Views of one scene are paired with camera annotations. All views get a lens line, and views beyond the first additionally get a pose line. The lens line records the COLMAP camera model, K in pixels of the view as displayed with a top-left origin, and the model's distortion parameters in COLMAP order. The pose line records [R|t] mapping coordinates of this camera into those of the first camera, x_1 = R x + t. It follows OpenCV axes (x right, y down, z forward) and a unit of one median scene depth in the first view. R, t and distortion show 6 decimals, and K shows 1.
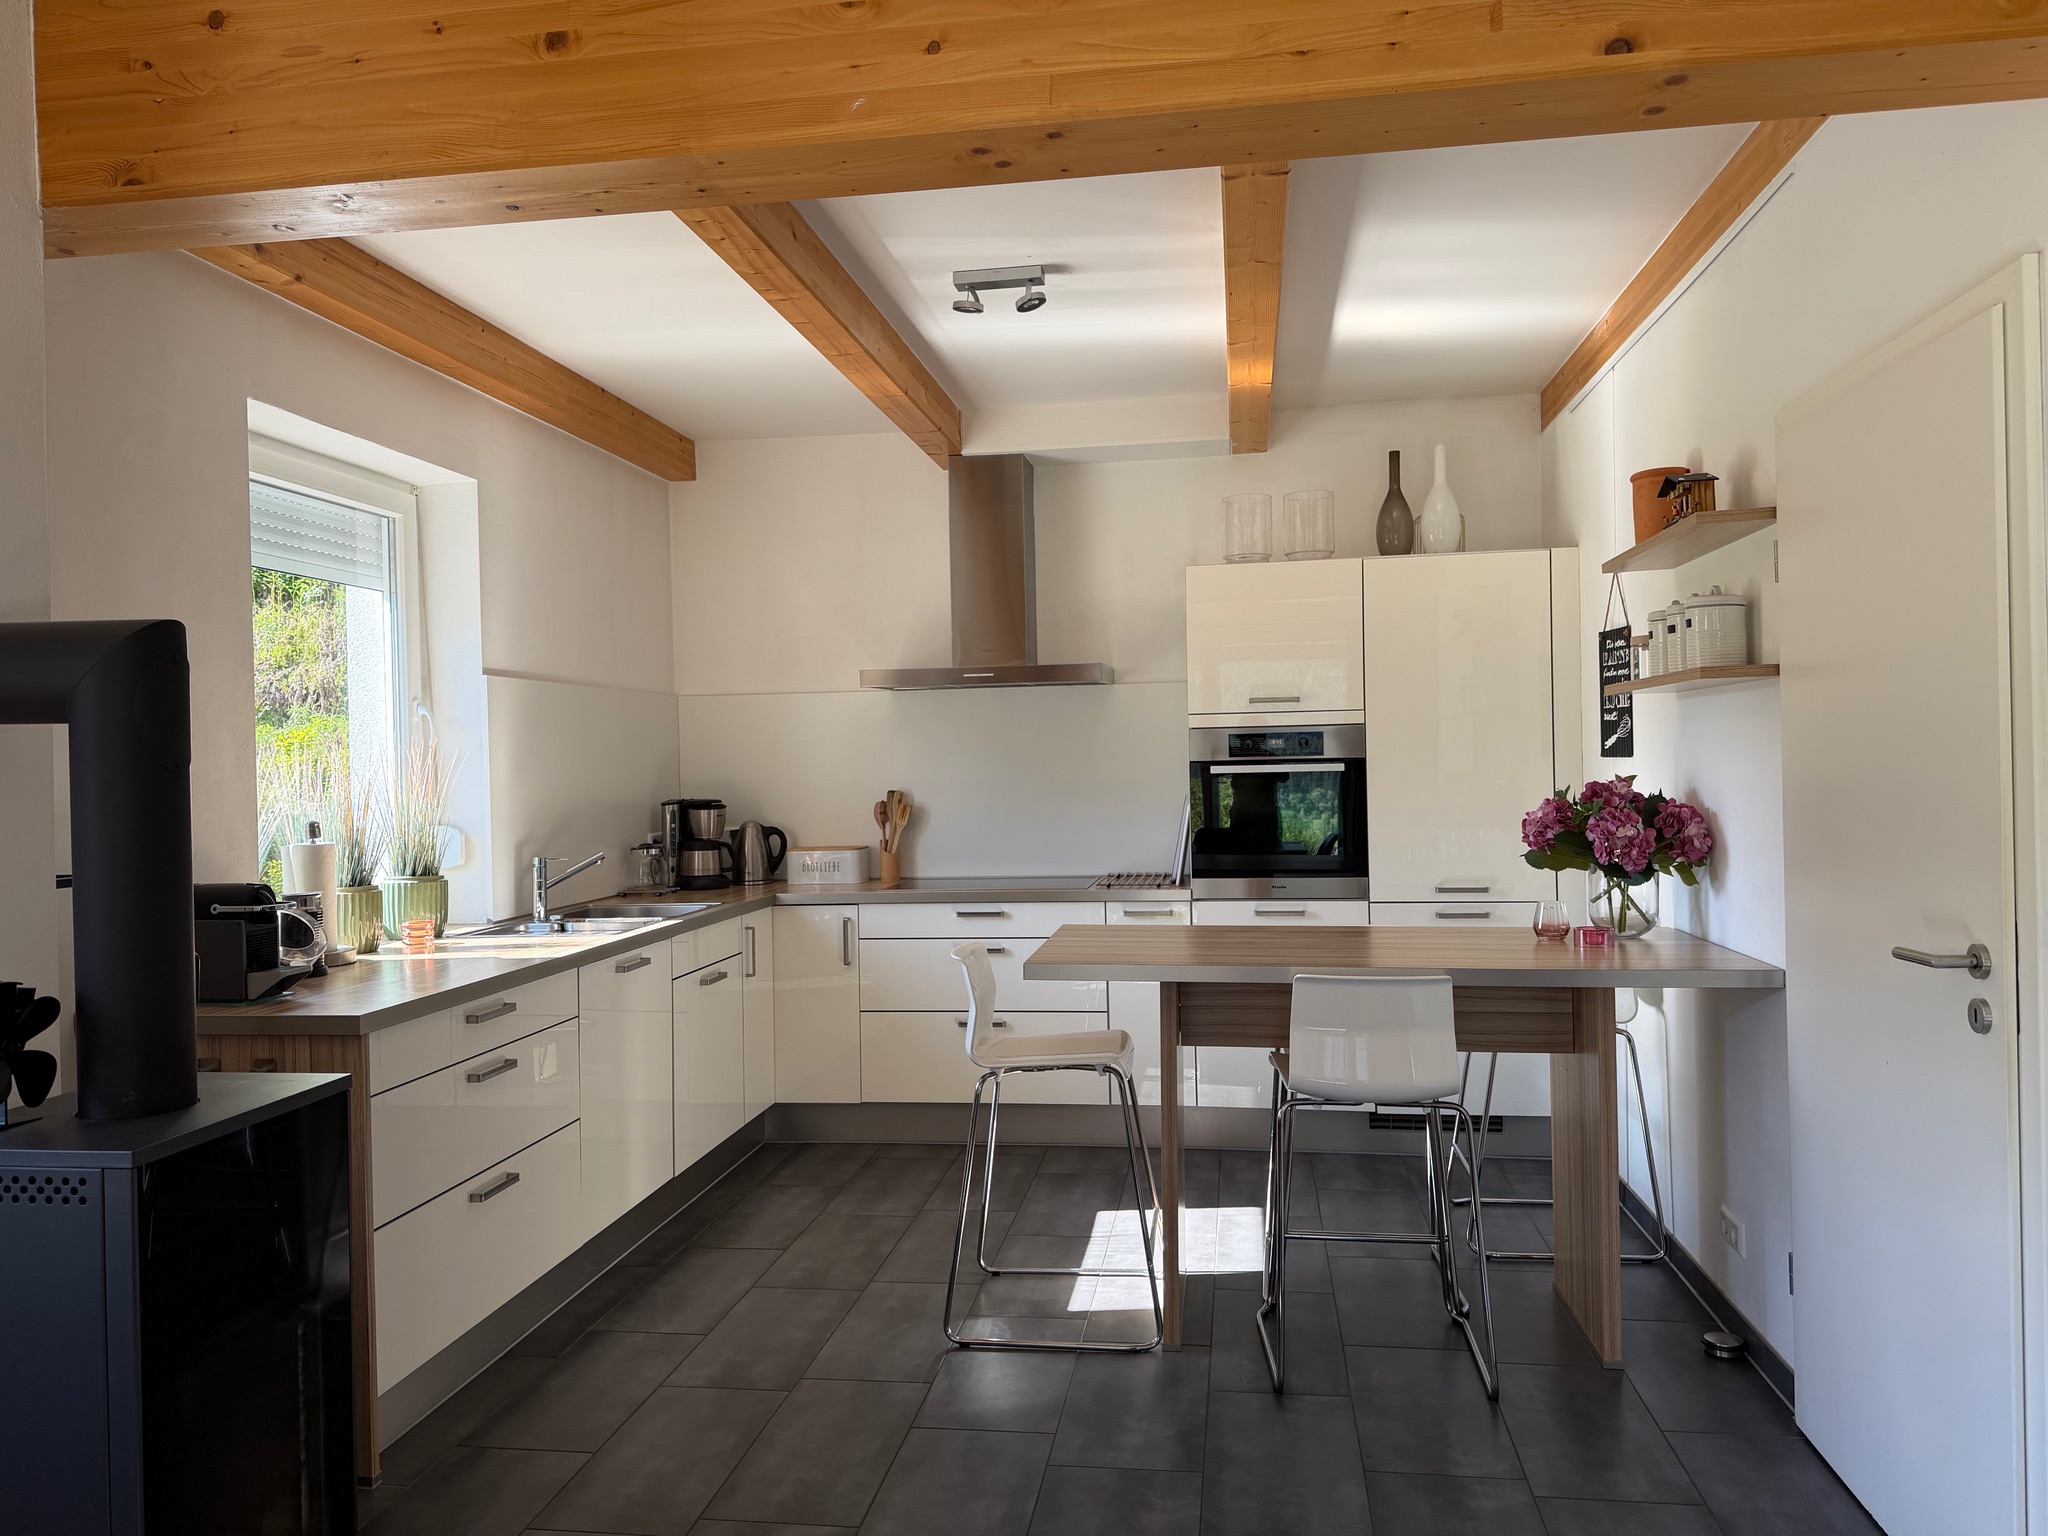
lens RADIAL K [[1449.0, 0, 1041.6], [0, 1449.0, 761.0], [0, 0, 1]] dist [0.020263, -0.017940]
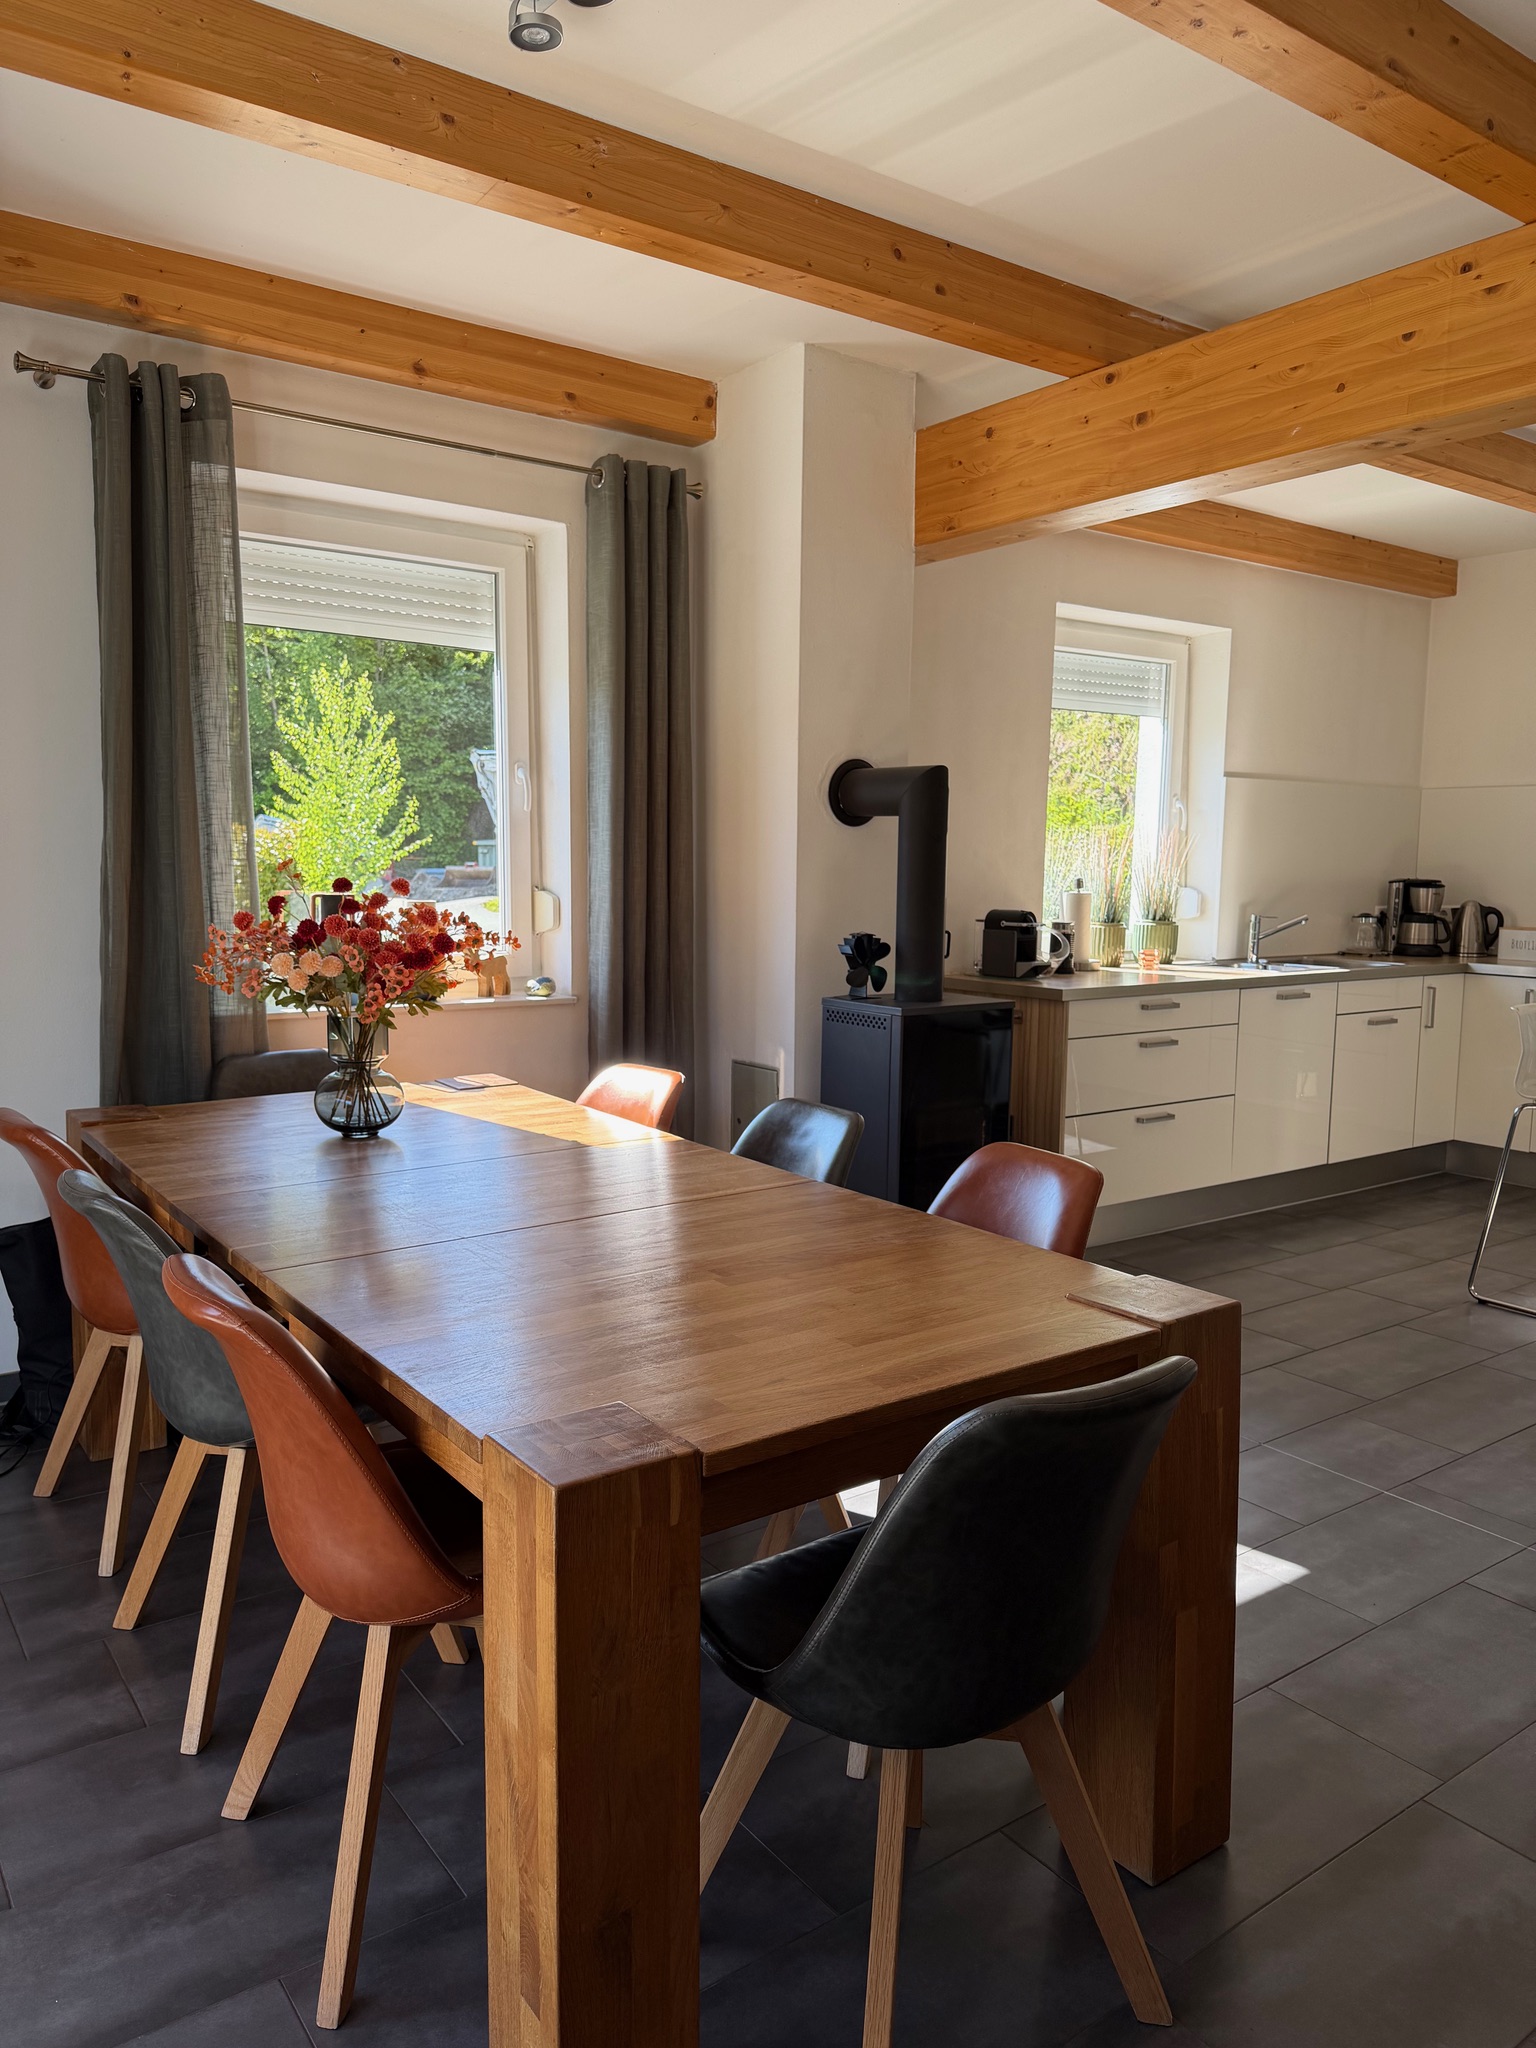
lens RADIAL K [[1449.0, 0, 755.9], [0, 1449.0, 1025.7], [0, 0, 1]] dist [0.020263, -0.017940]
pose [[0.694552, 0.112353, -0.710616, 0.302507], [-0.024366, 0.990838, 0.132843, 0.000626], [0.719030, -0.074951, 0.690925, -0.265228]]
